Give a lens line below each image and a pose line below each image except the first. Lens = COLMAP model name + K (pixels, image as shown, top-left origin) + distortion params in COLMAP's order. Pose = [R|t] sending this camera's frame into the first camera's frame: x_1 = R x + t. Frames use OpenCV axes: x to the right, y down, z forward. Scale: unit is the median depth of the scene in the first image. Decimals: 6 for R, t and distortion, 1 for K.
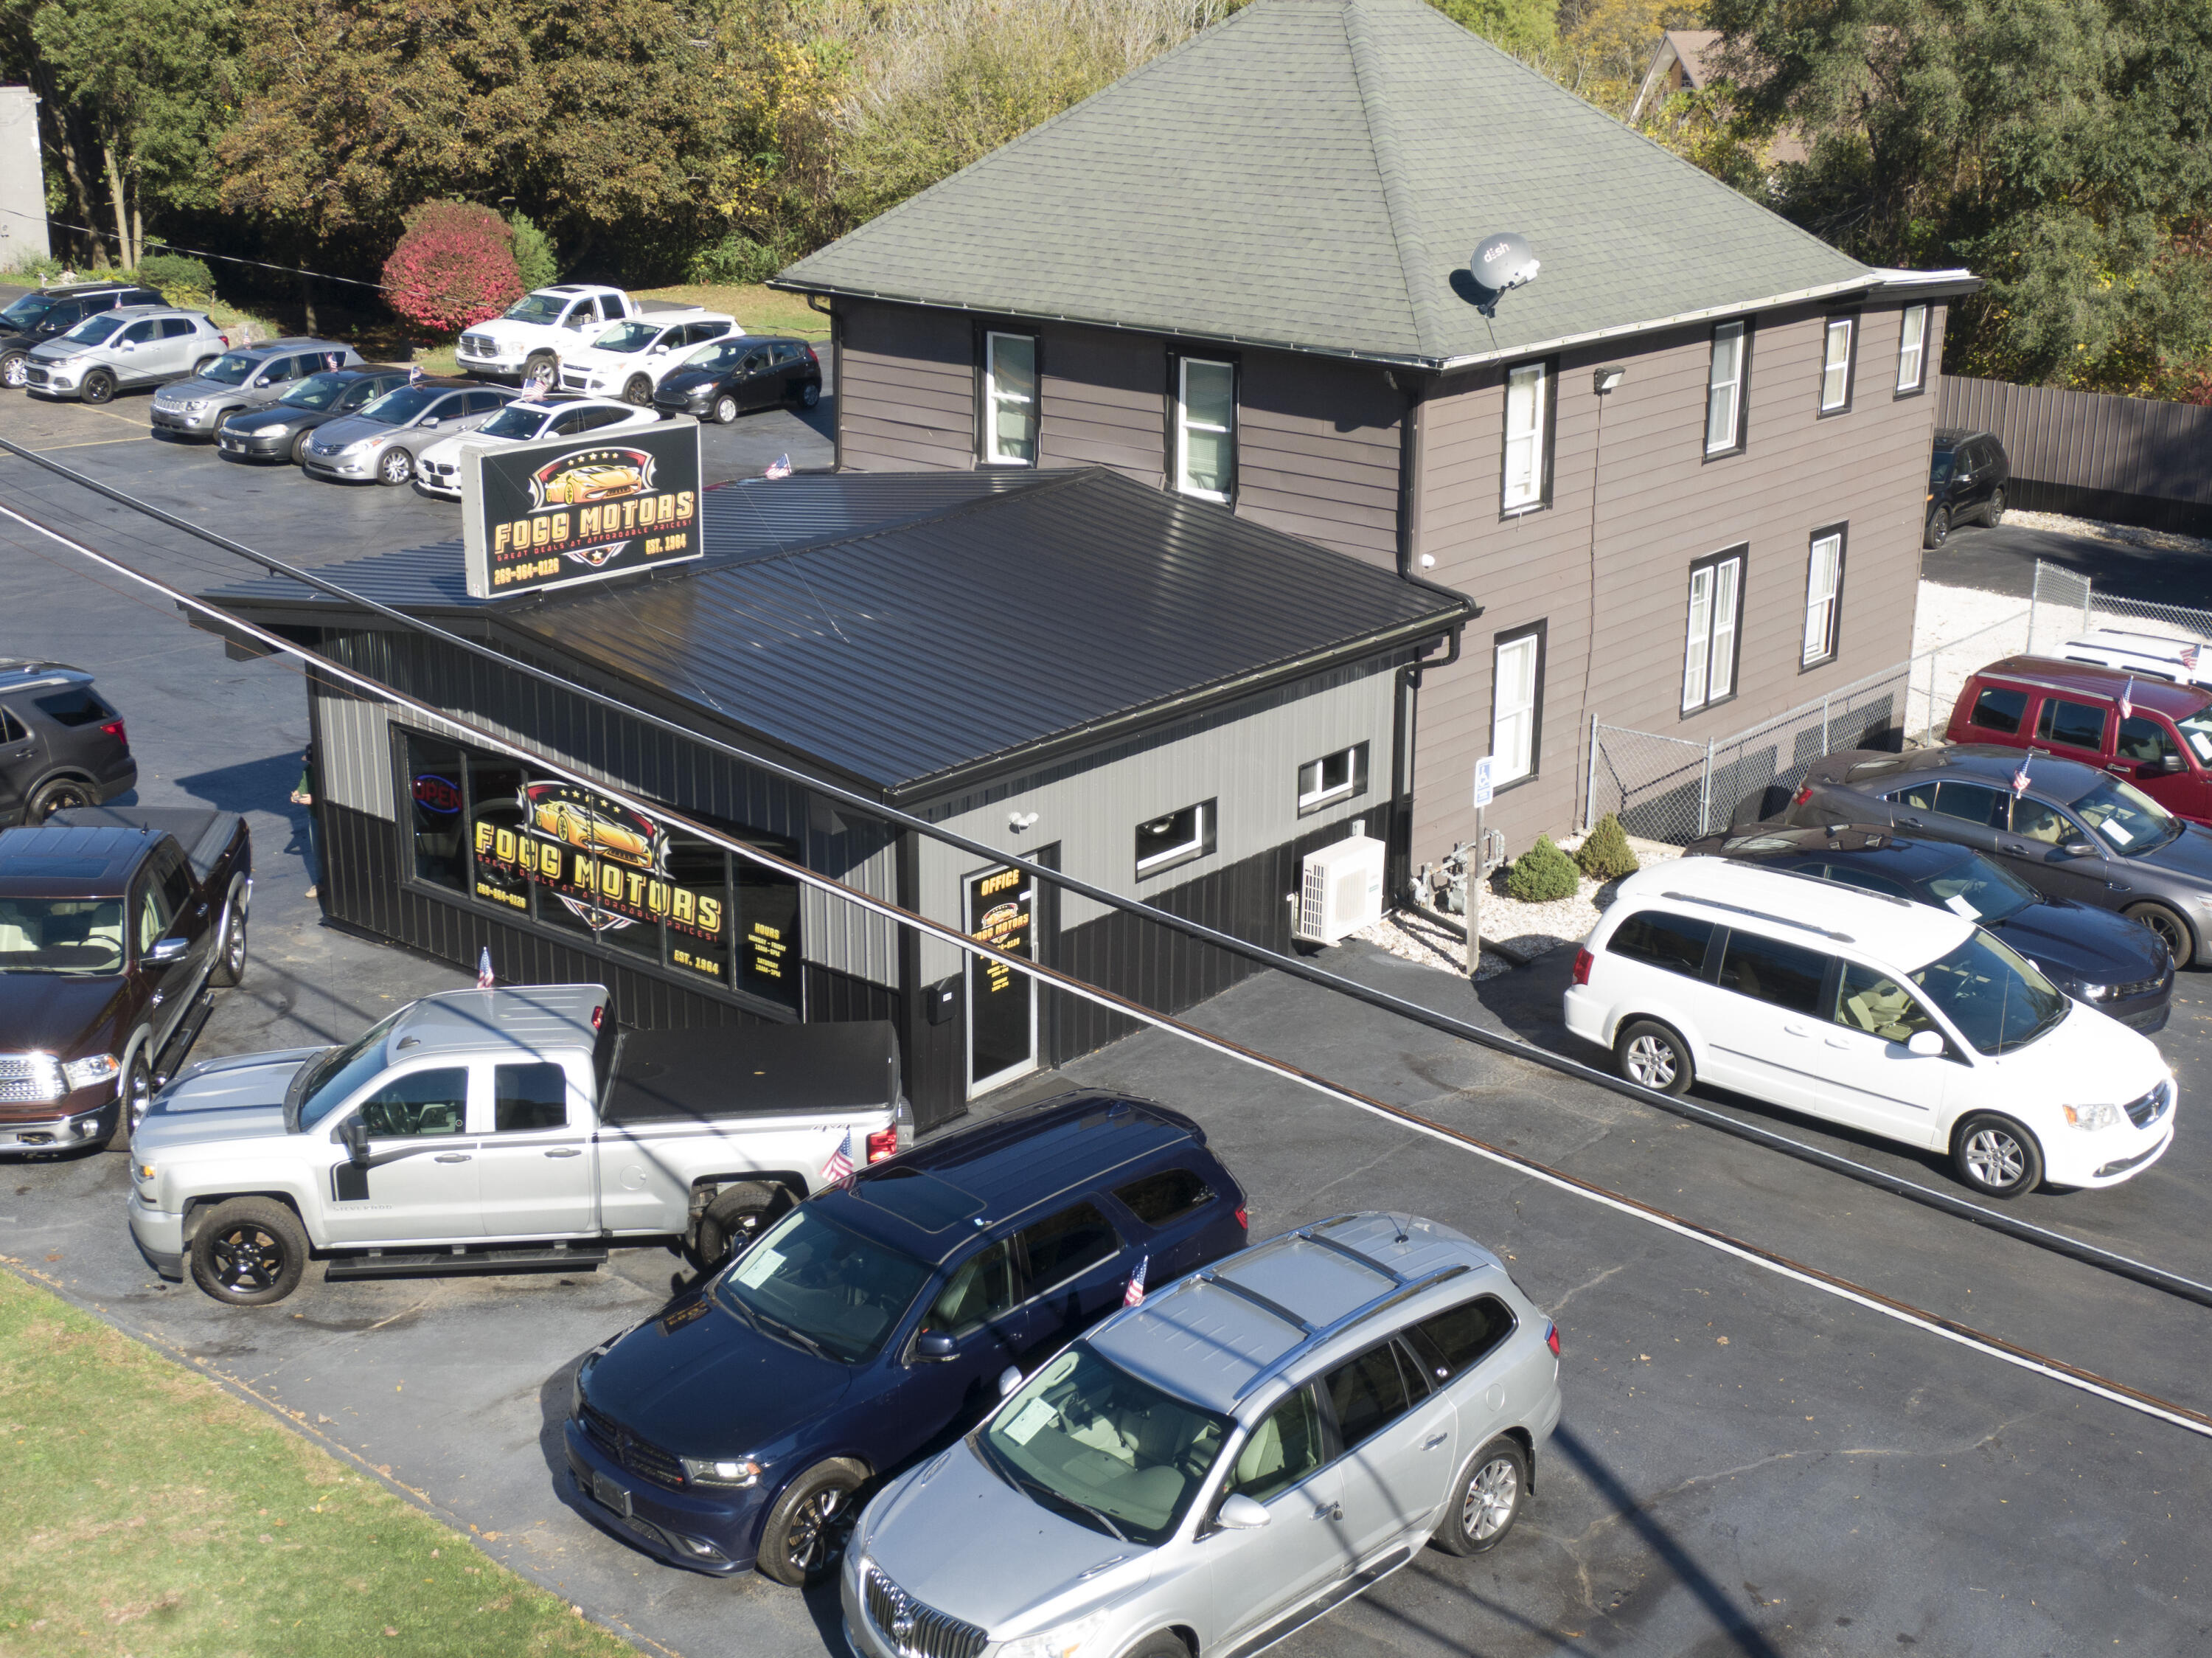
lens RADIAL K [[2832.2, 0, 1106.0], [0, 2832.2, 829.0], [0, 0, 1]] dist [0.040507, -0.235699]
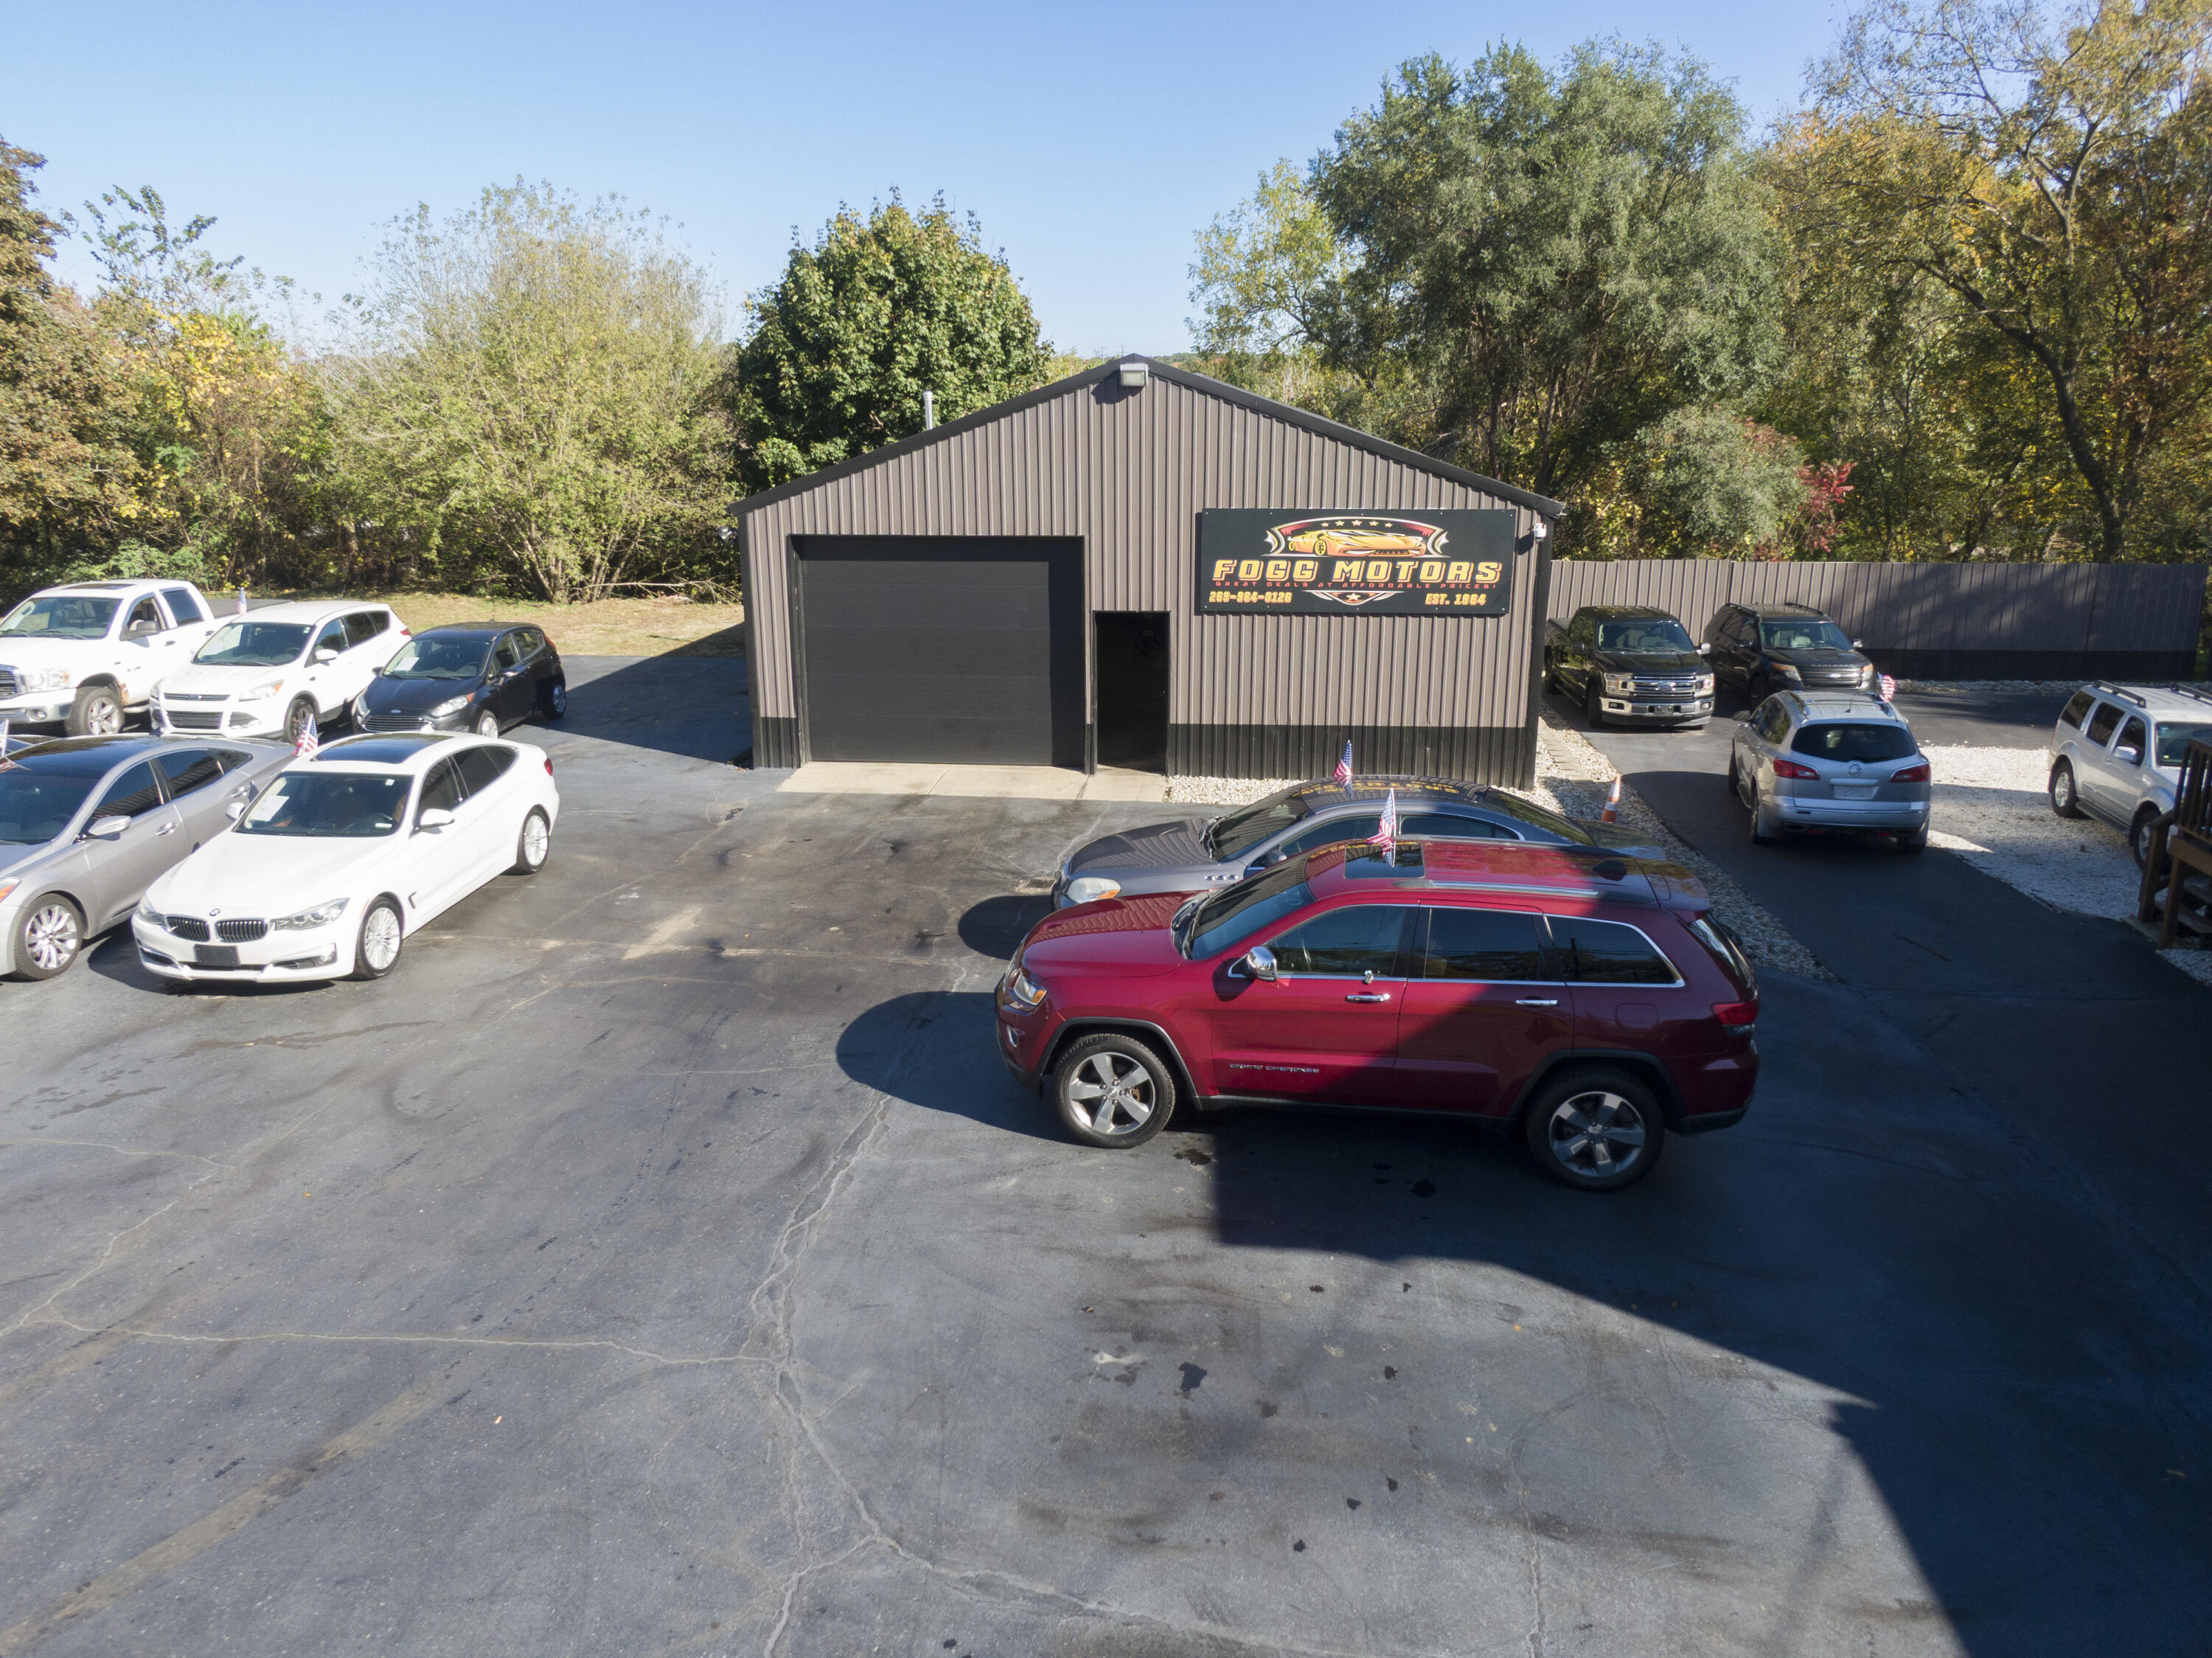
lens RADIAL K [[1566.0, 0, 1110.0], [0, 1566.0, 829.1], [0, 0, 1]] dist [0.058461, -0.103022]
pose [[0.829386, -0.156359, 0.536349, -0.457769], [0.179665, 0.983687, 0.008944, -0.219222], [-0.528998, 0.088945, 0.843949, 1.310272]]
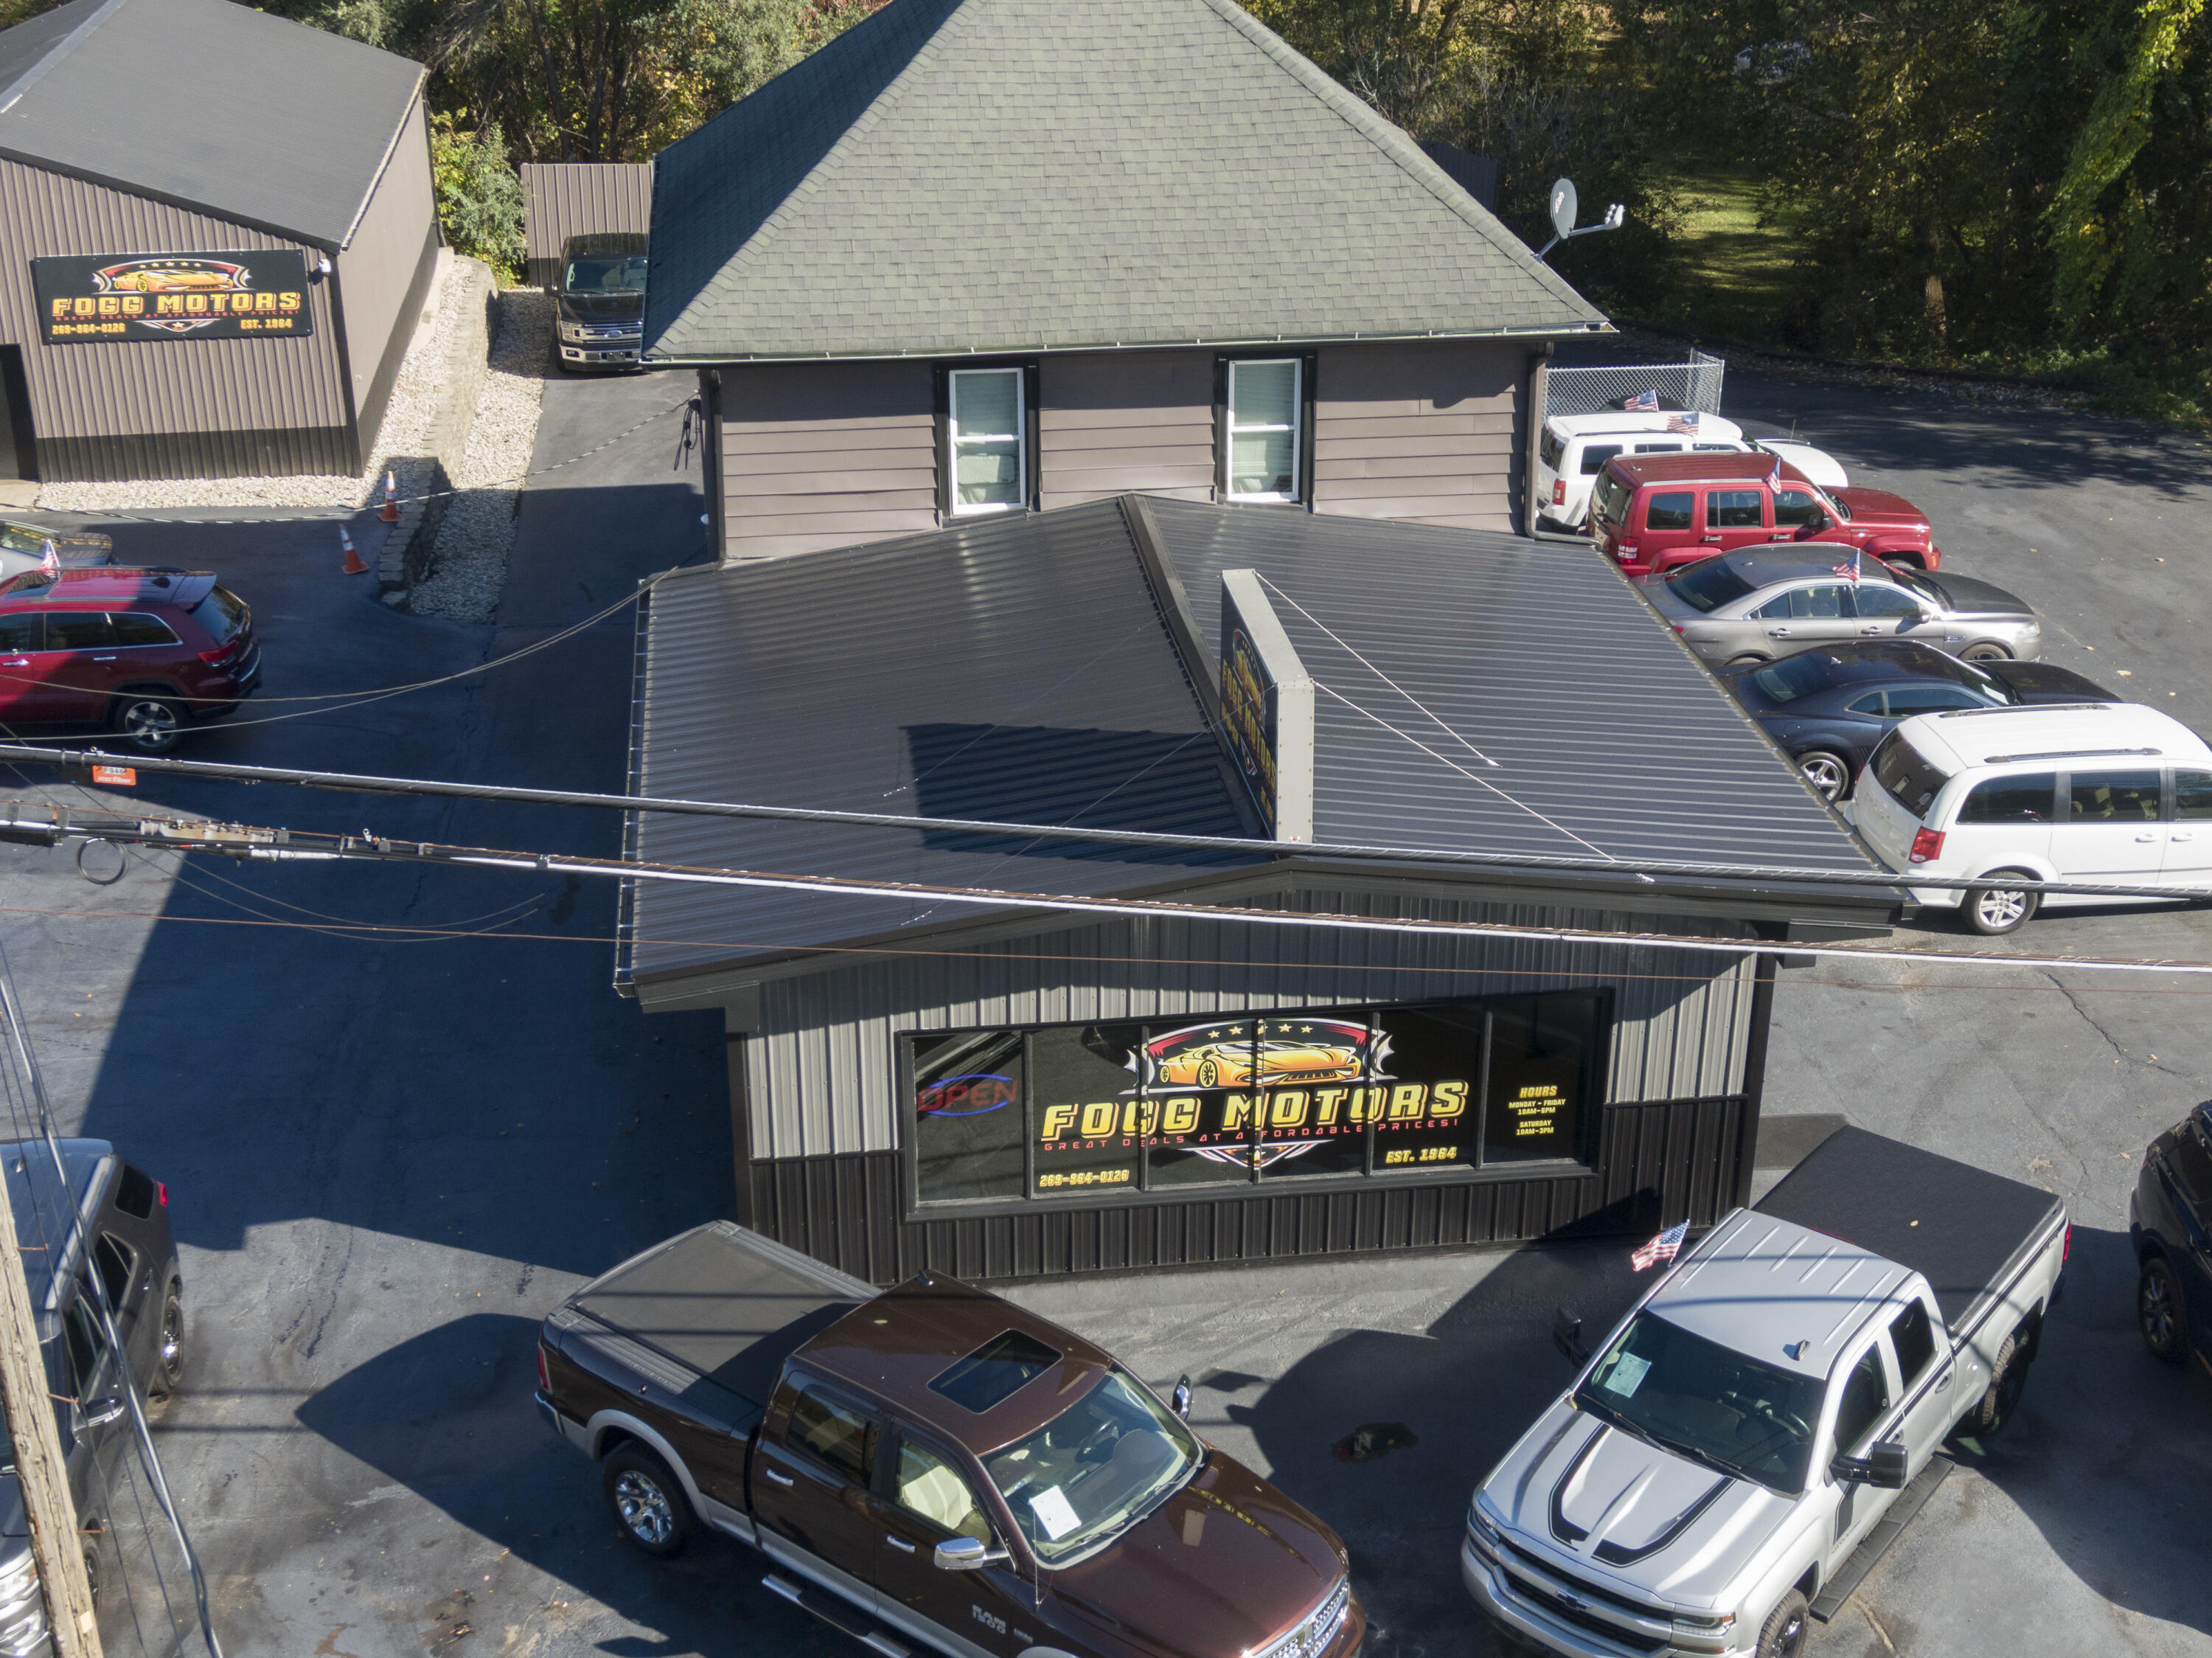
lens RADIAL K [[2830.5, 0, 1111.4], [0, 2830.5, 833.3], [0, 0, 1]] dist [0.064070, -0.094166]
pose [[0.675827, -0.317563, 0.665140, -0.735462], [0.231807, 0.948208, 0.217178, -0.254003], [-0.699659, 0.007409, 0.714438, 0.399564]]
